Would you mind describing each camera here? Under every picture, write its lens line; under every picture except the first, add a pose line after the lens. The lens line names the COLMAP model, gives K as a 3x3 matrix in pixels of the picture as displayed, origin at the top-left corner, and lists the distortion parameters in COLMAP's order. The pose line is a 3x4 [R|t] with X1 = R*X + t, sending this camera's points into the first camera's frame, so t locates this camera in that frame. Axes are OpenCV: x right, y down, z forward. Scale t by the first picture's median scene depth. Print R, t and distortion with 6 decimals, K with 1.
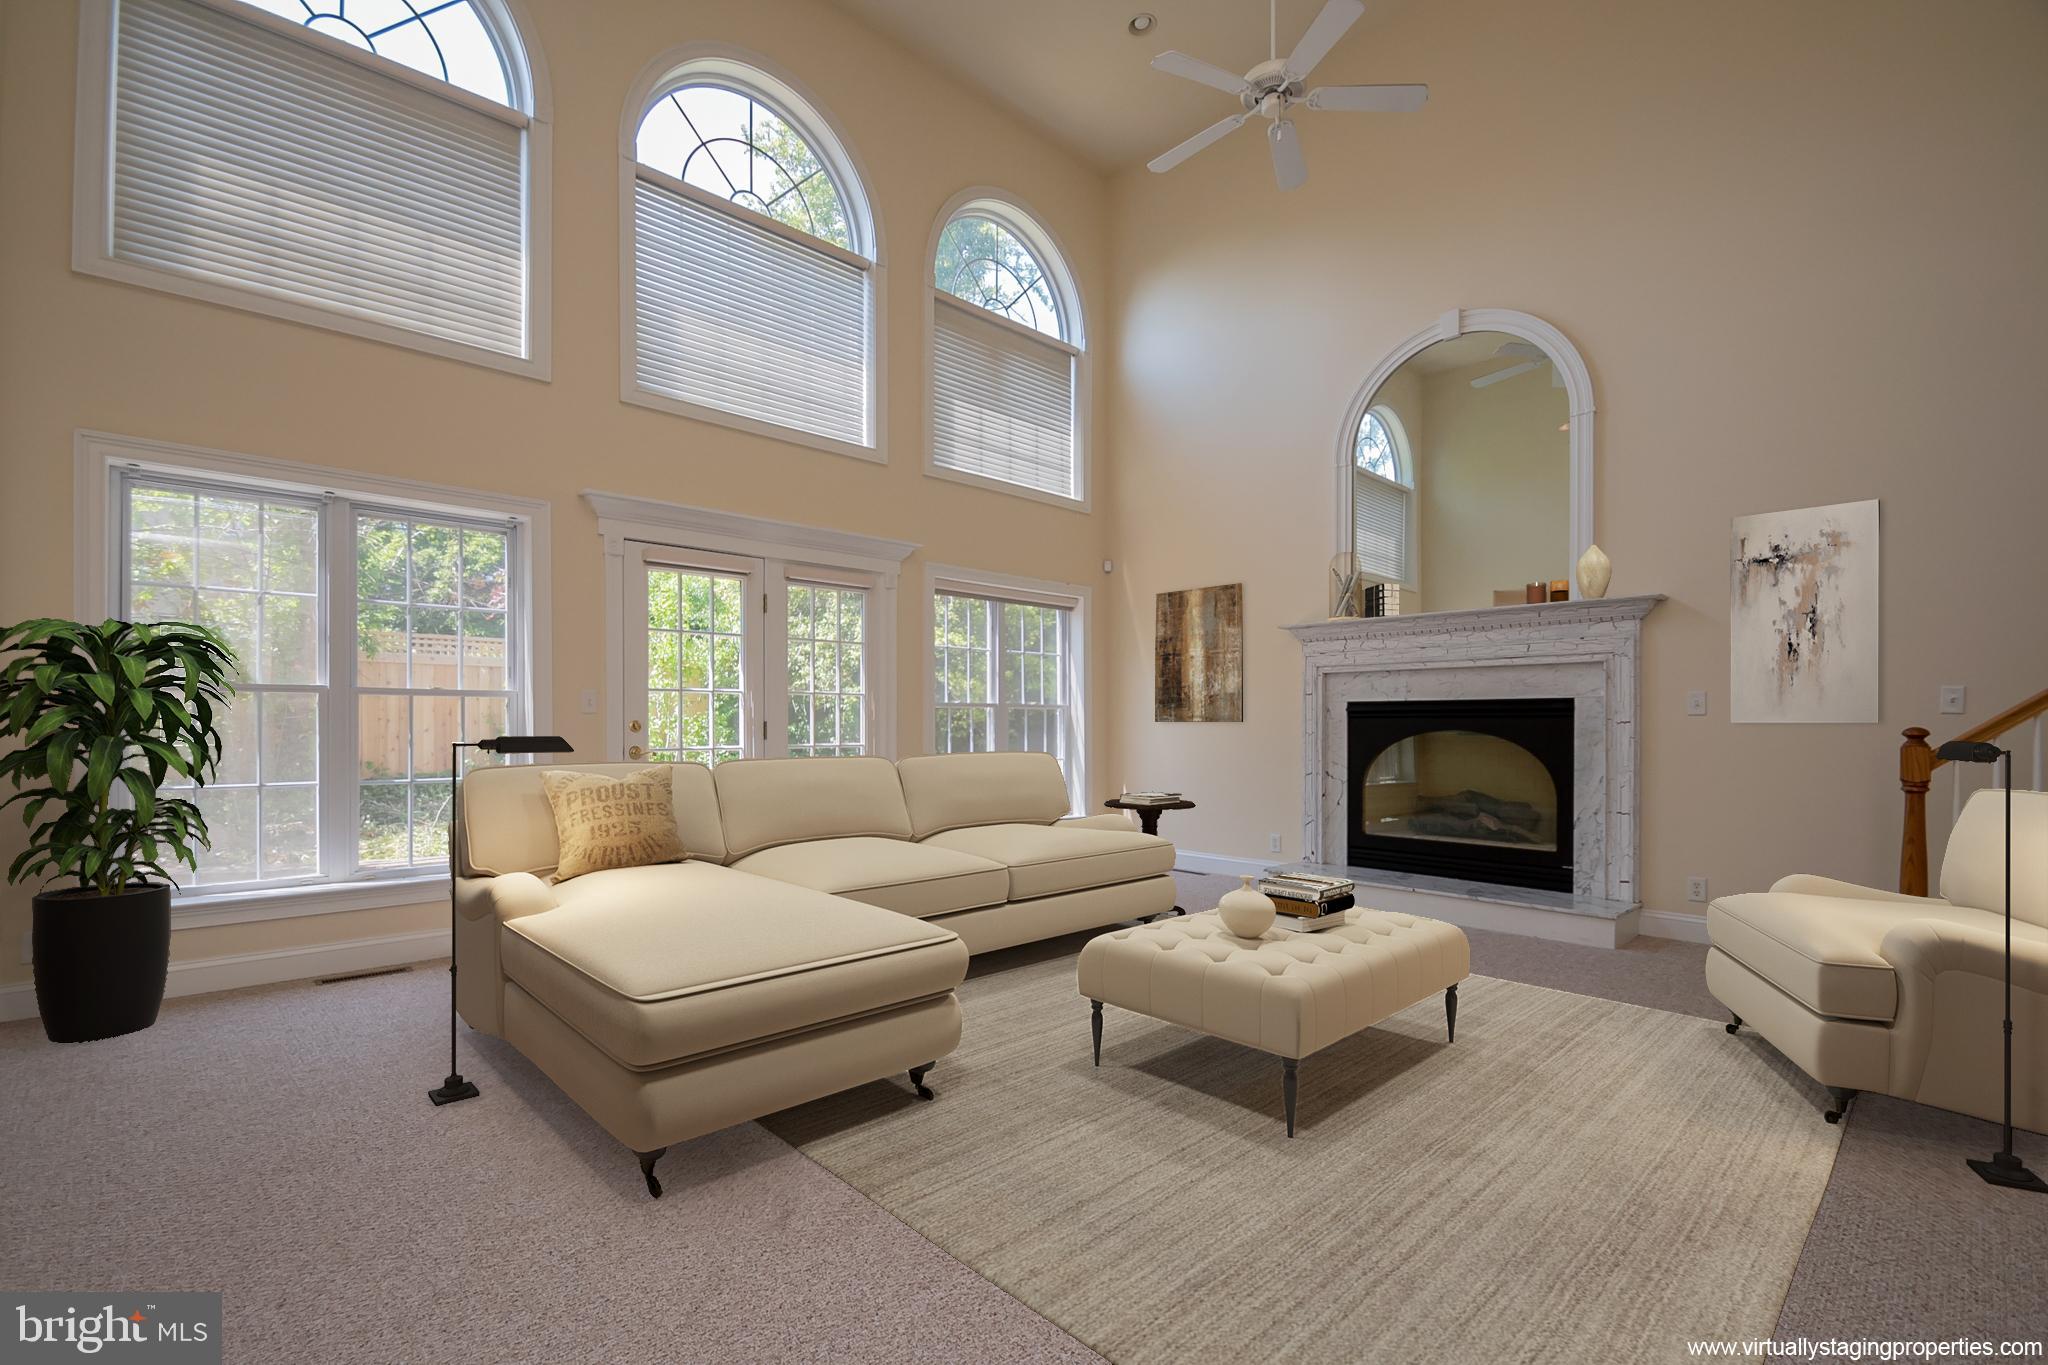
lens RADIAL K [[902.9, 0, 991.1], [0, 902.9, 728.1], [0, 0, 1]] dist [-0.003400, -0.002926]
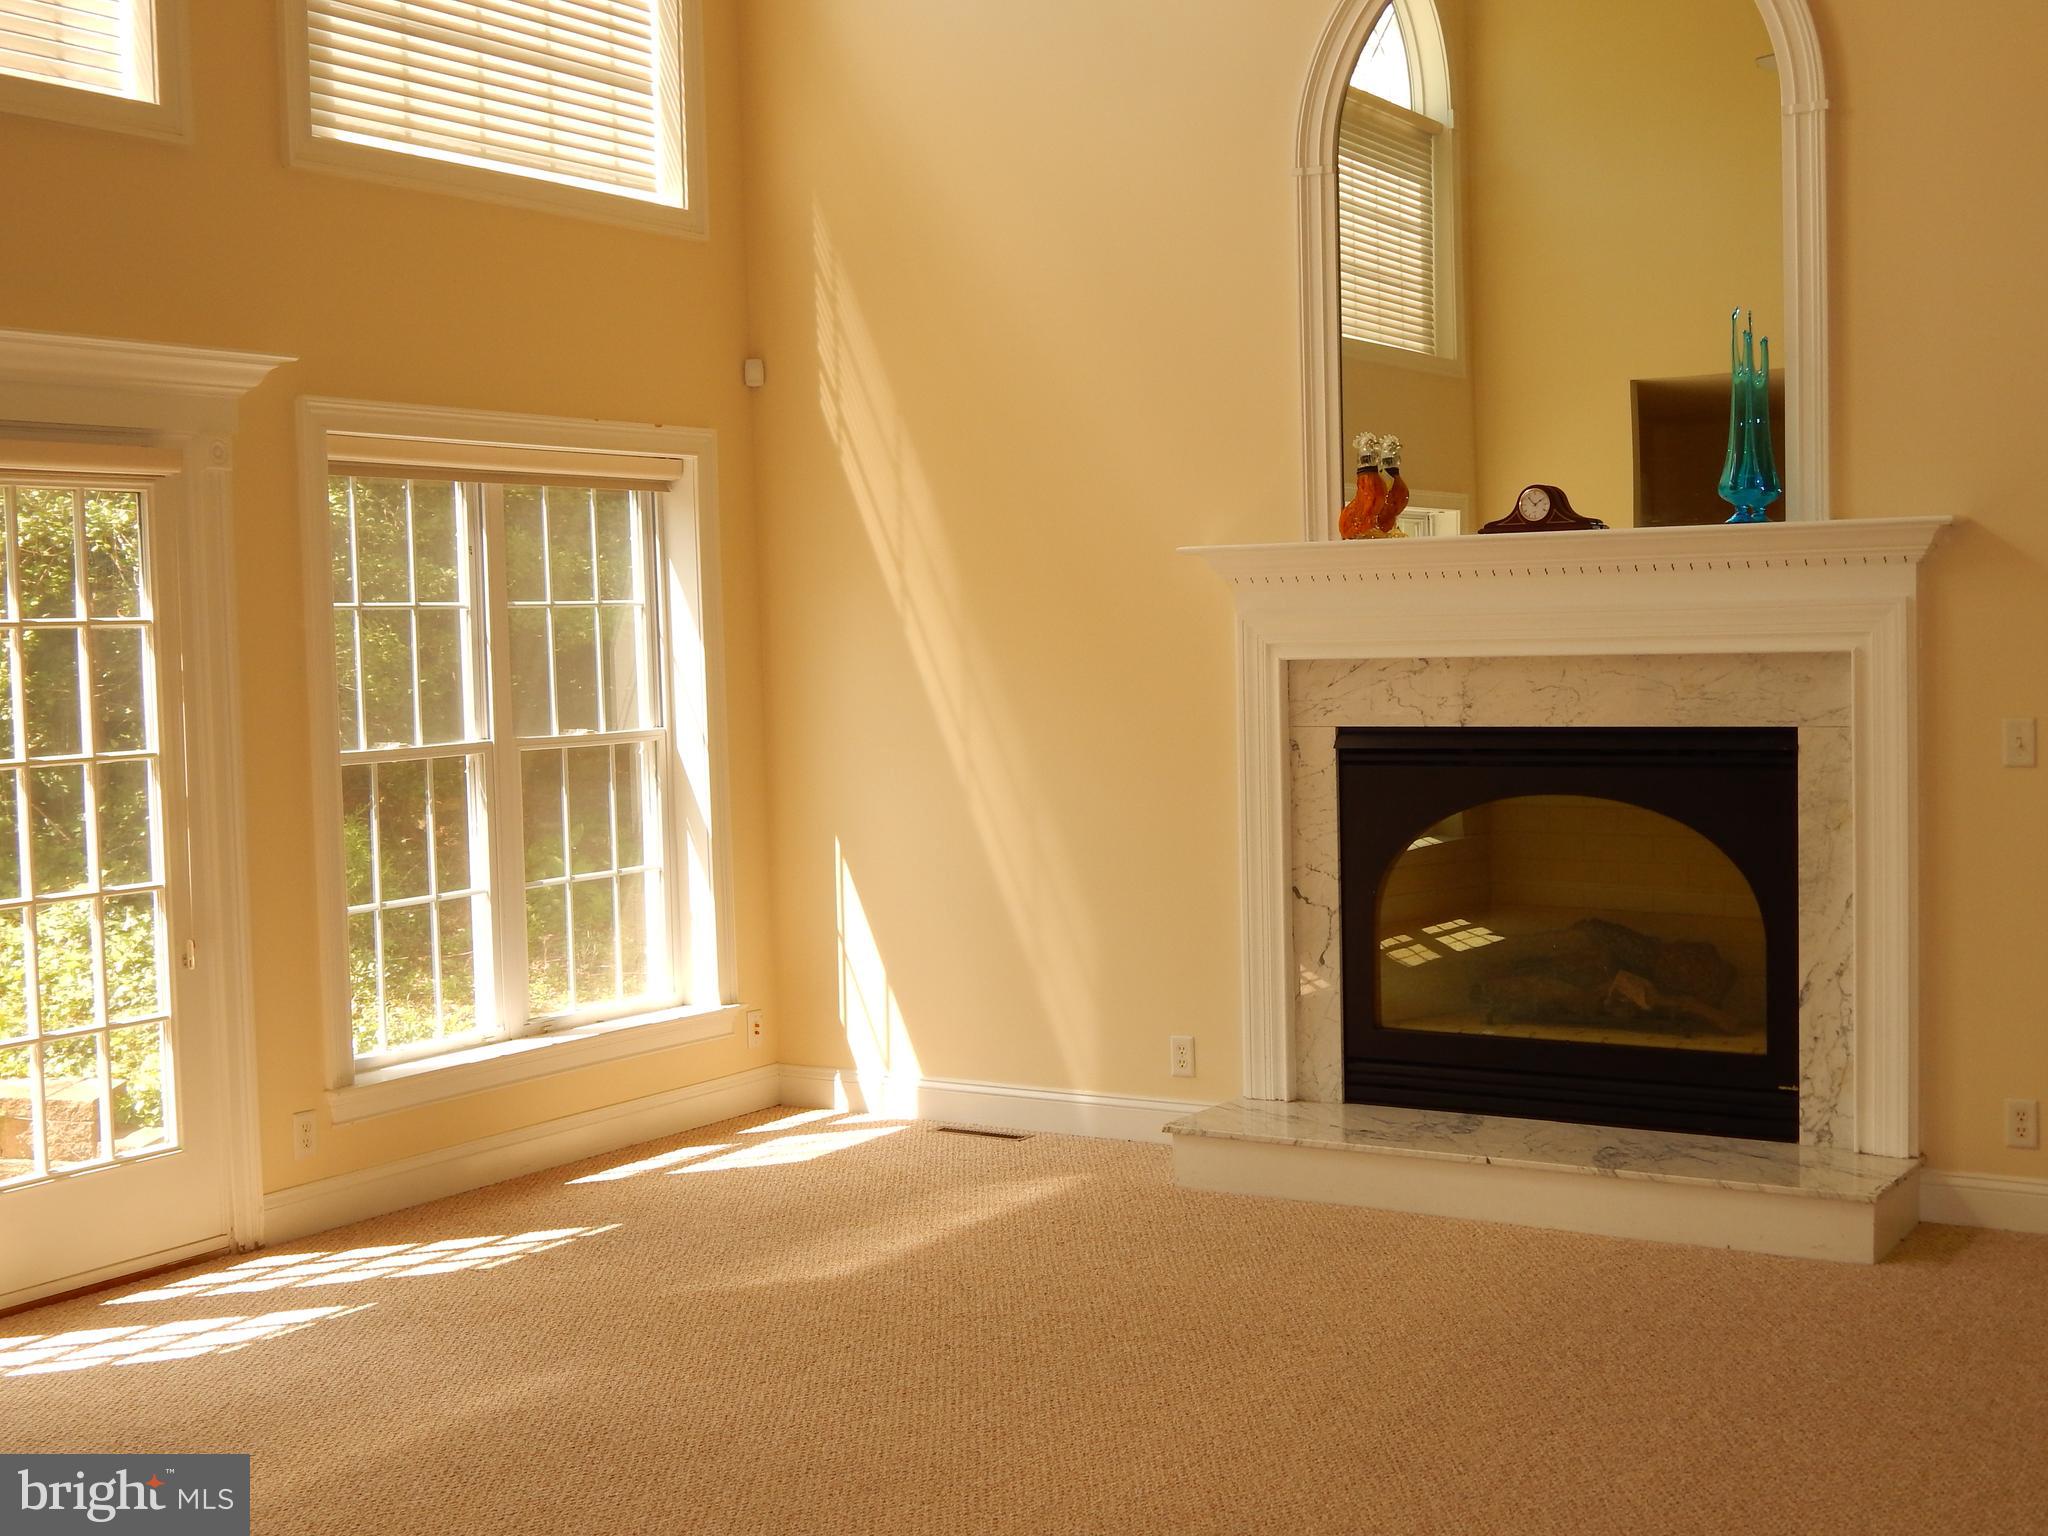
lens RADIAL K [[2482.8, 0, 1034.2], [0, 2482.8, 775.8], [0, 0, 1]] dist [-0.028195, 0.000000]
pose [[0.962524, -0.041613, 0.267984, -0.063328], [0.027482, 0.998037, 0.056269, -0.075936], [-0.269800, -0.046795, 0.961779, -0.104155]]
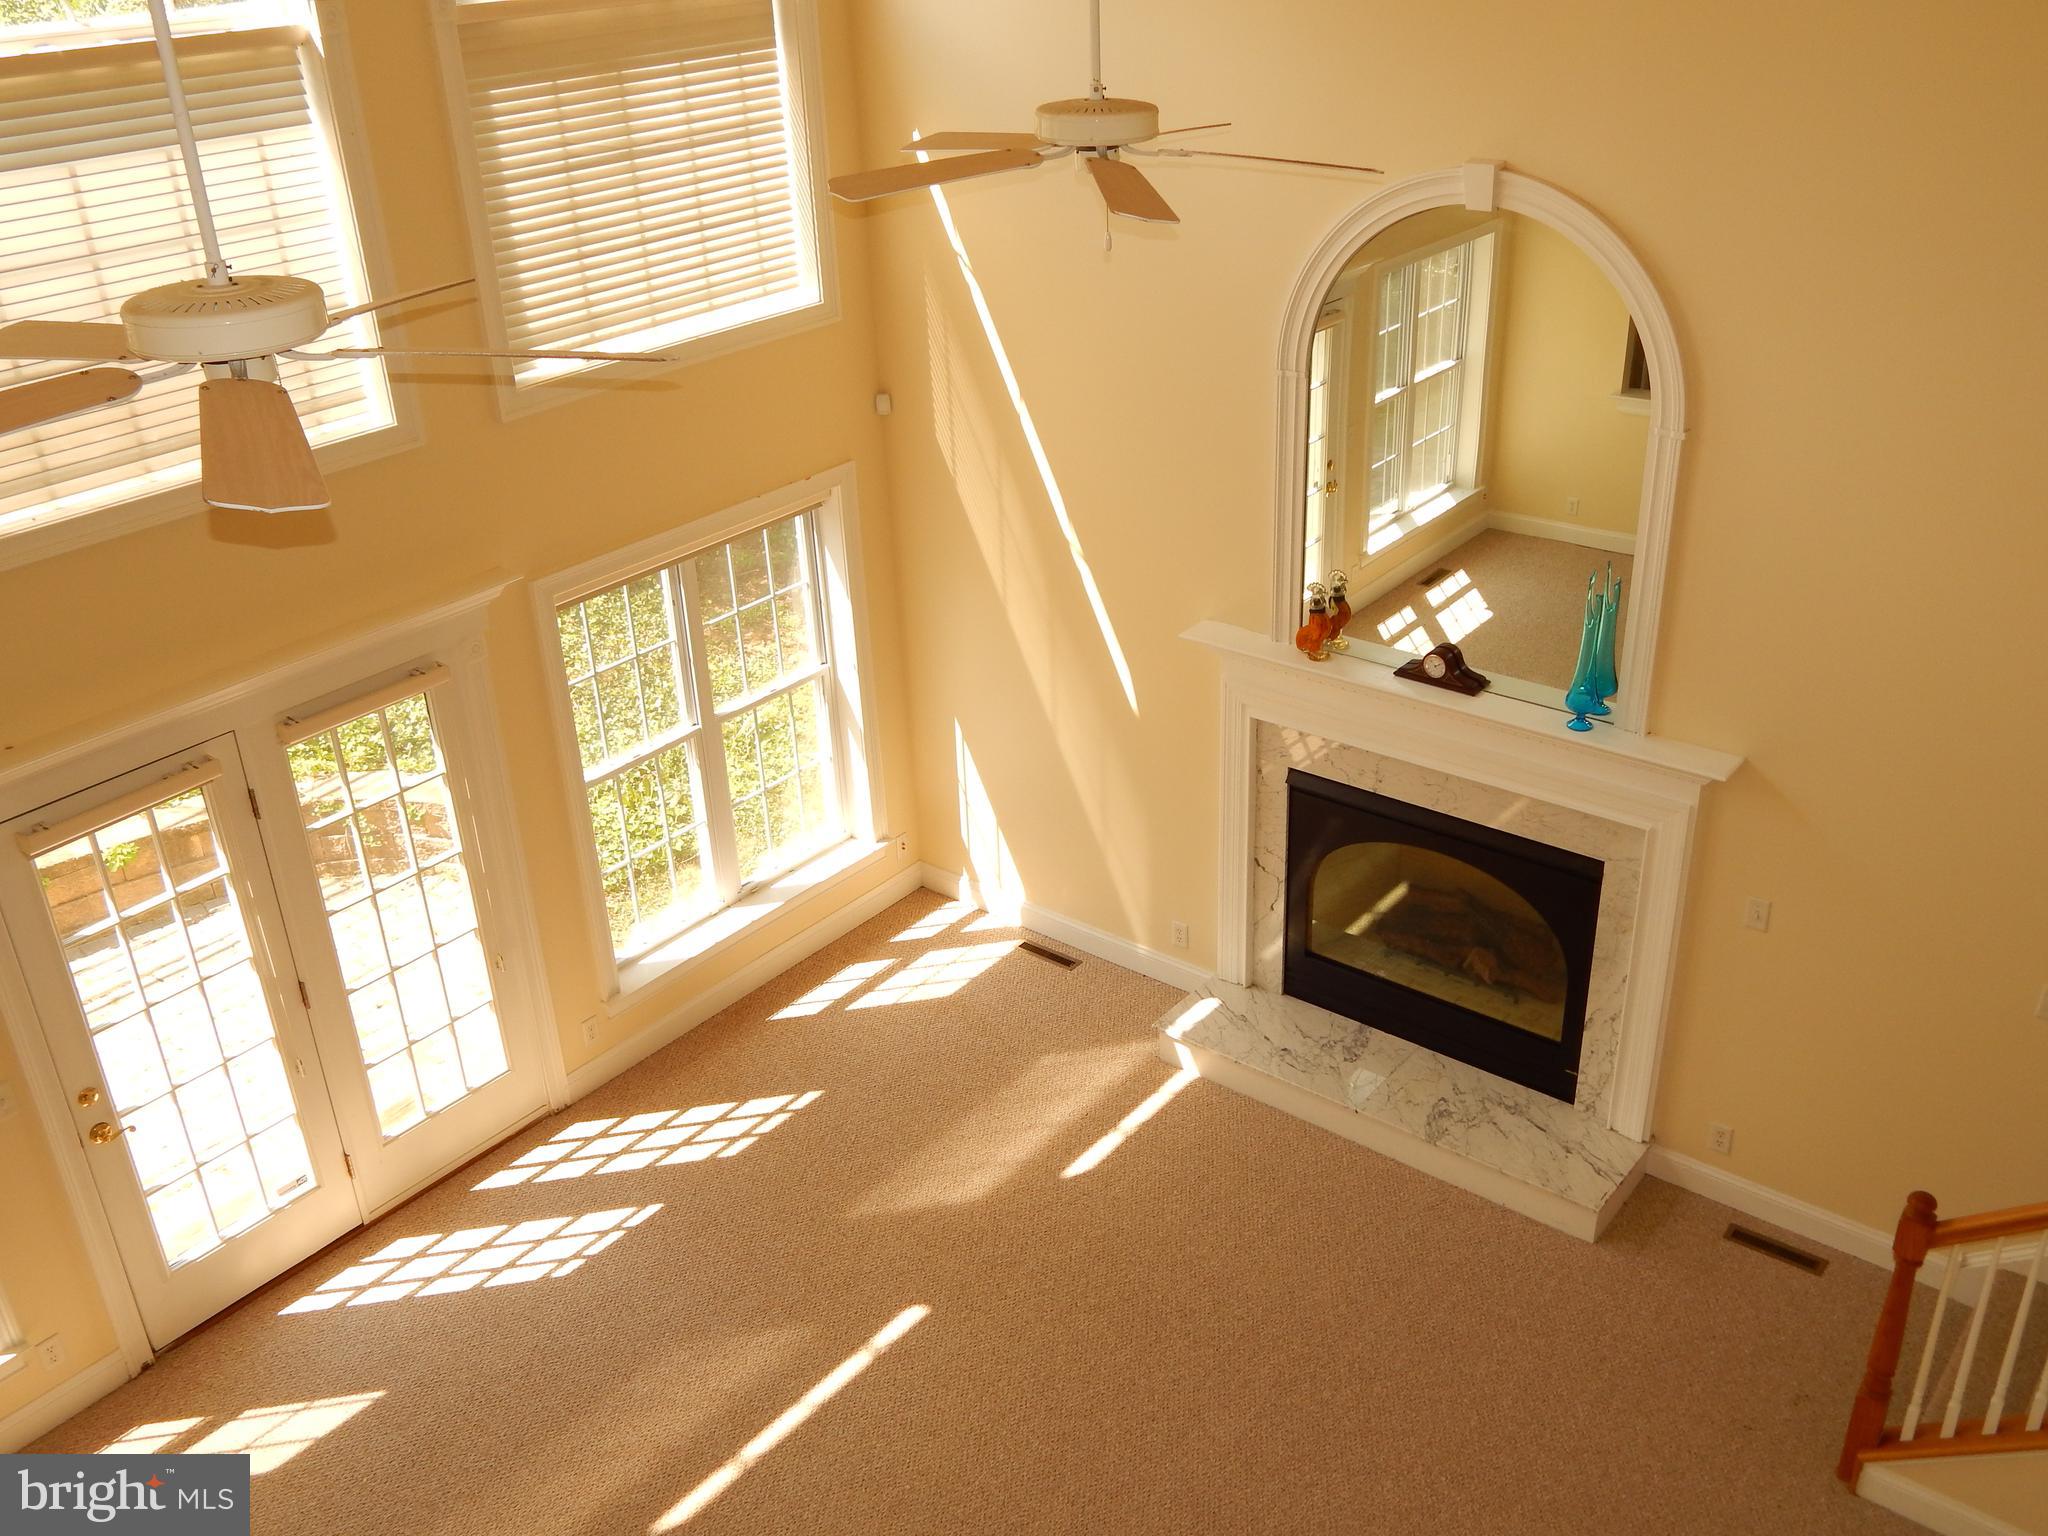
lens RADIAL K [[1833.0, 0, 1034.1], [0, 1833.0, 766.8], [0, 0, 1]] dist [-0.017317, -0.006265]
pose [[0.986412, -0.106440, 0.125147, 0.075114], [0.038528, 0.890372, 0.453601, -0.582453], [-0.159709, -0.442616, 0.882374, -0.046209]]
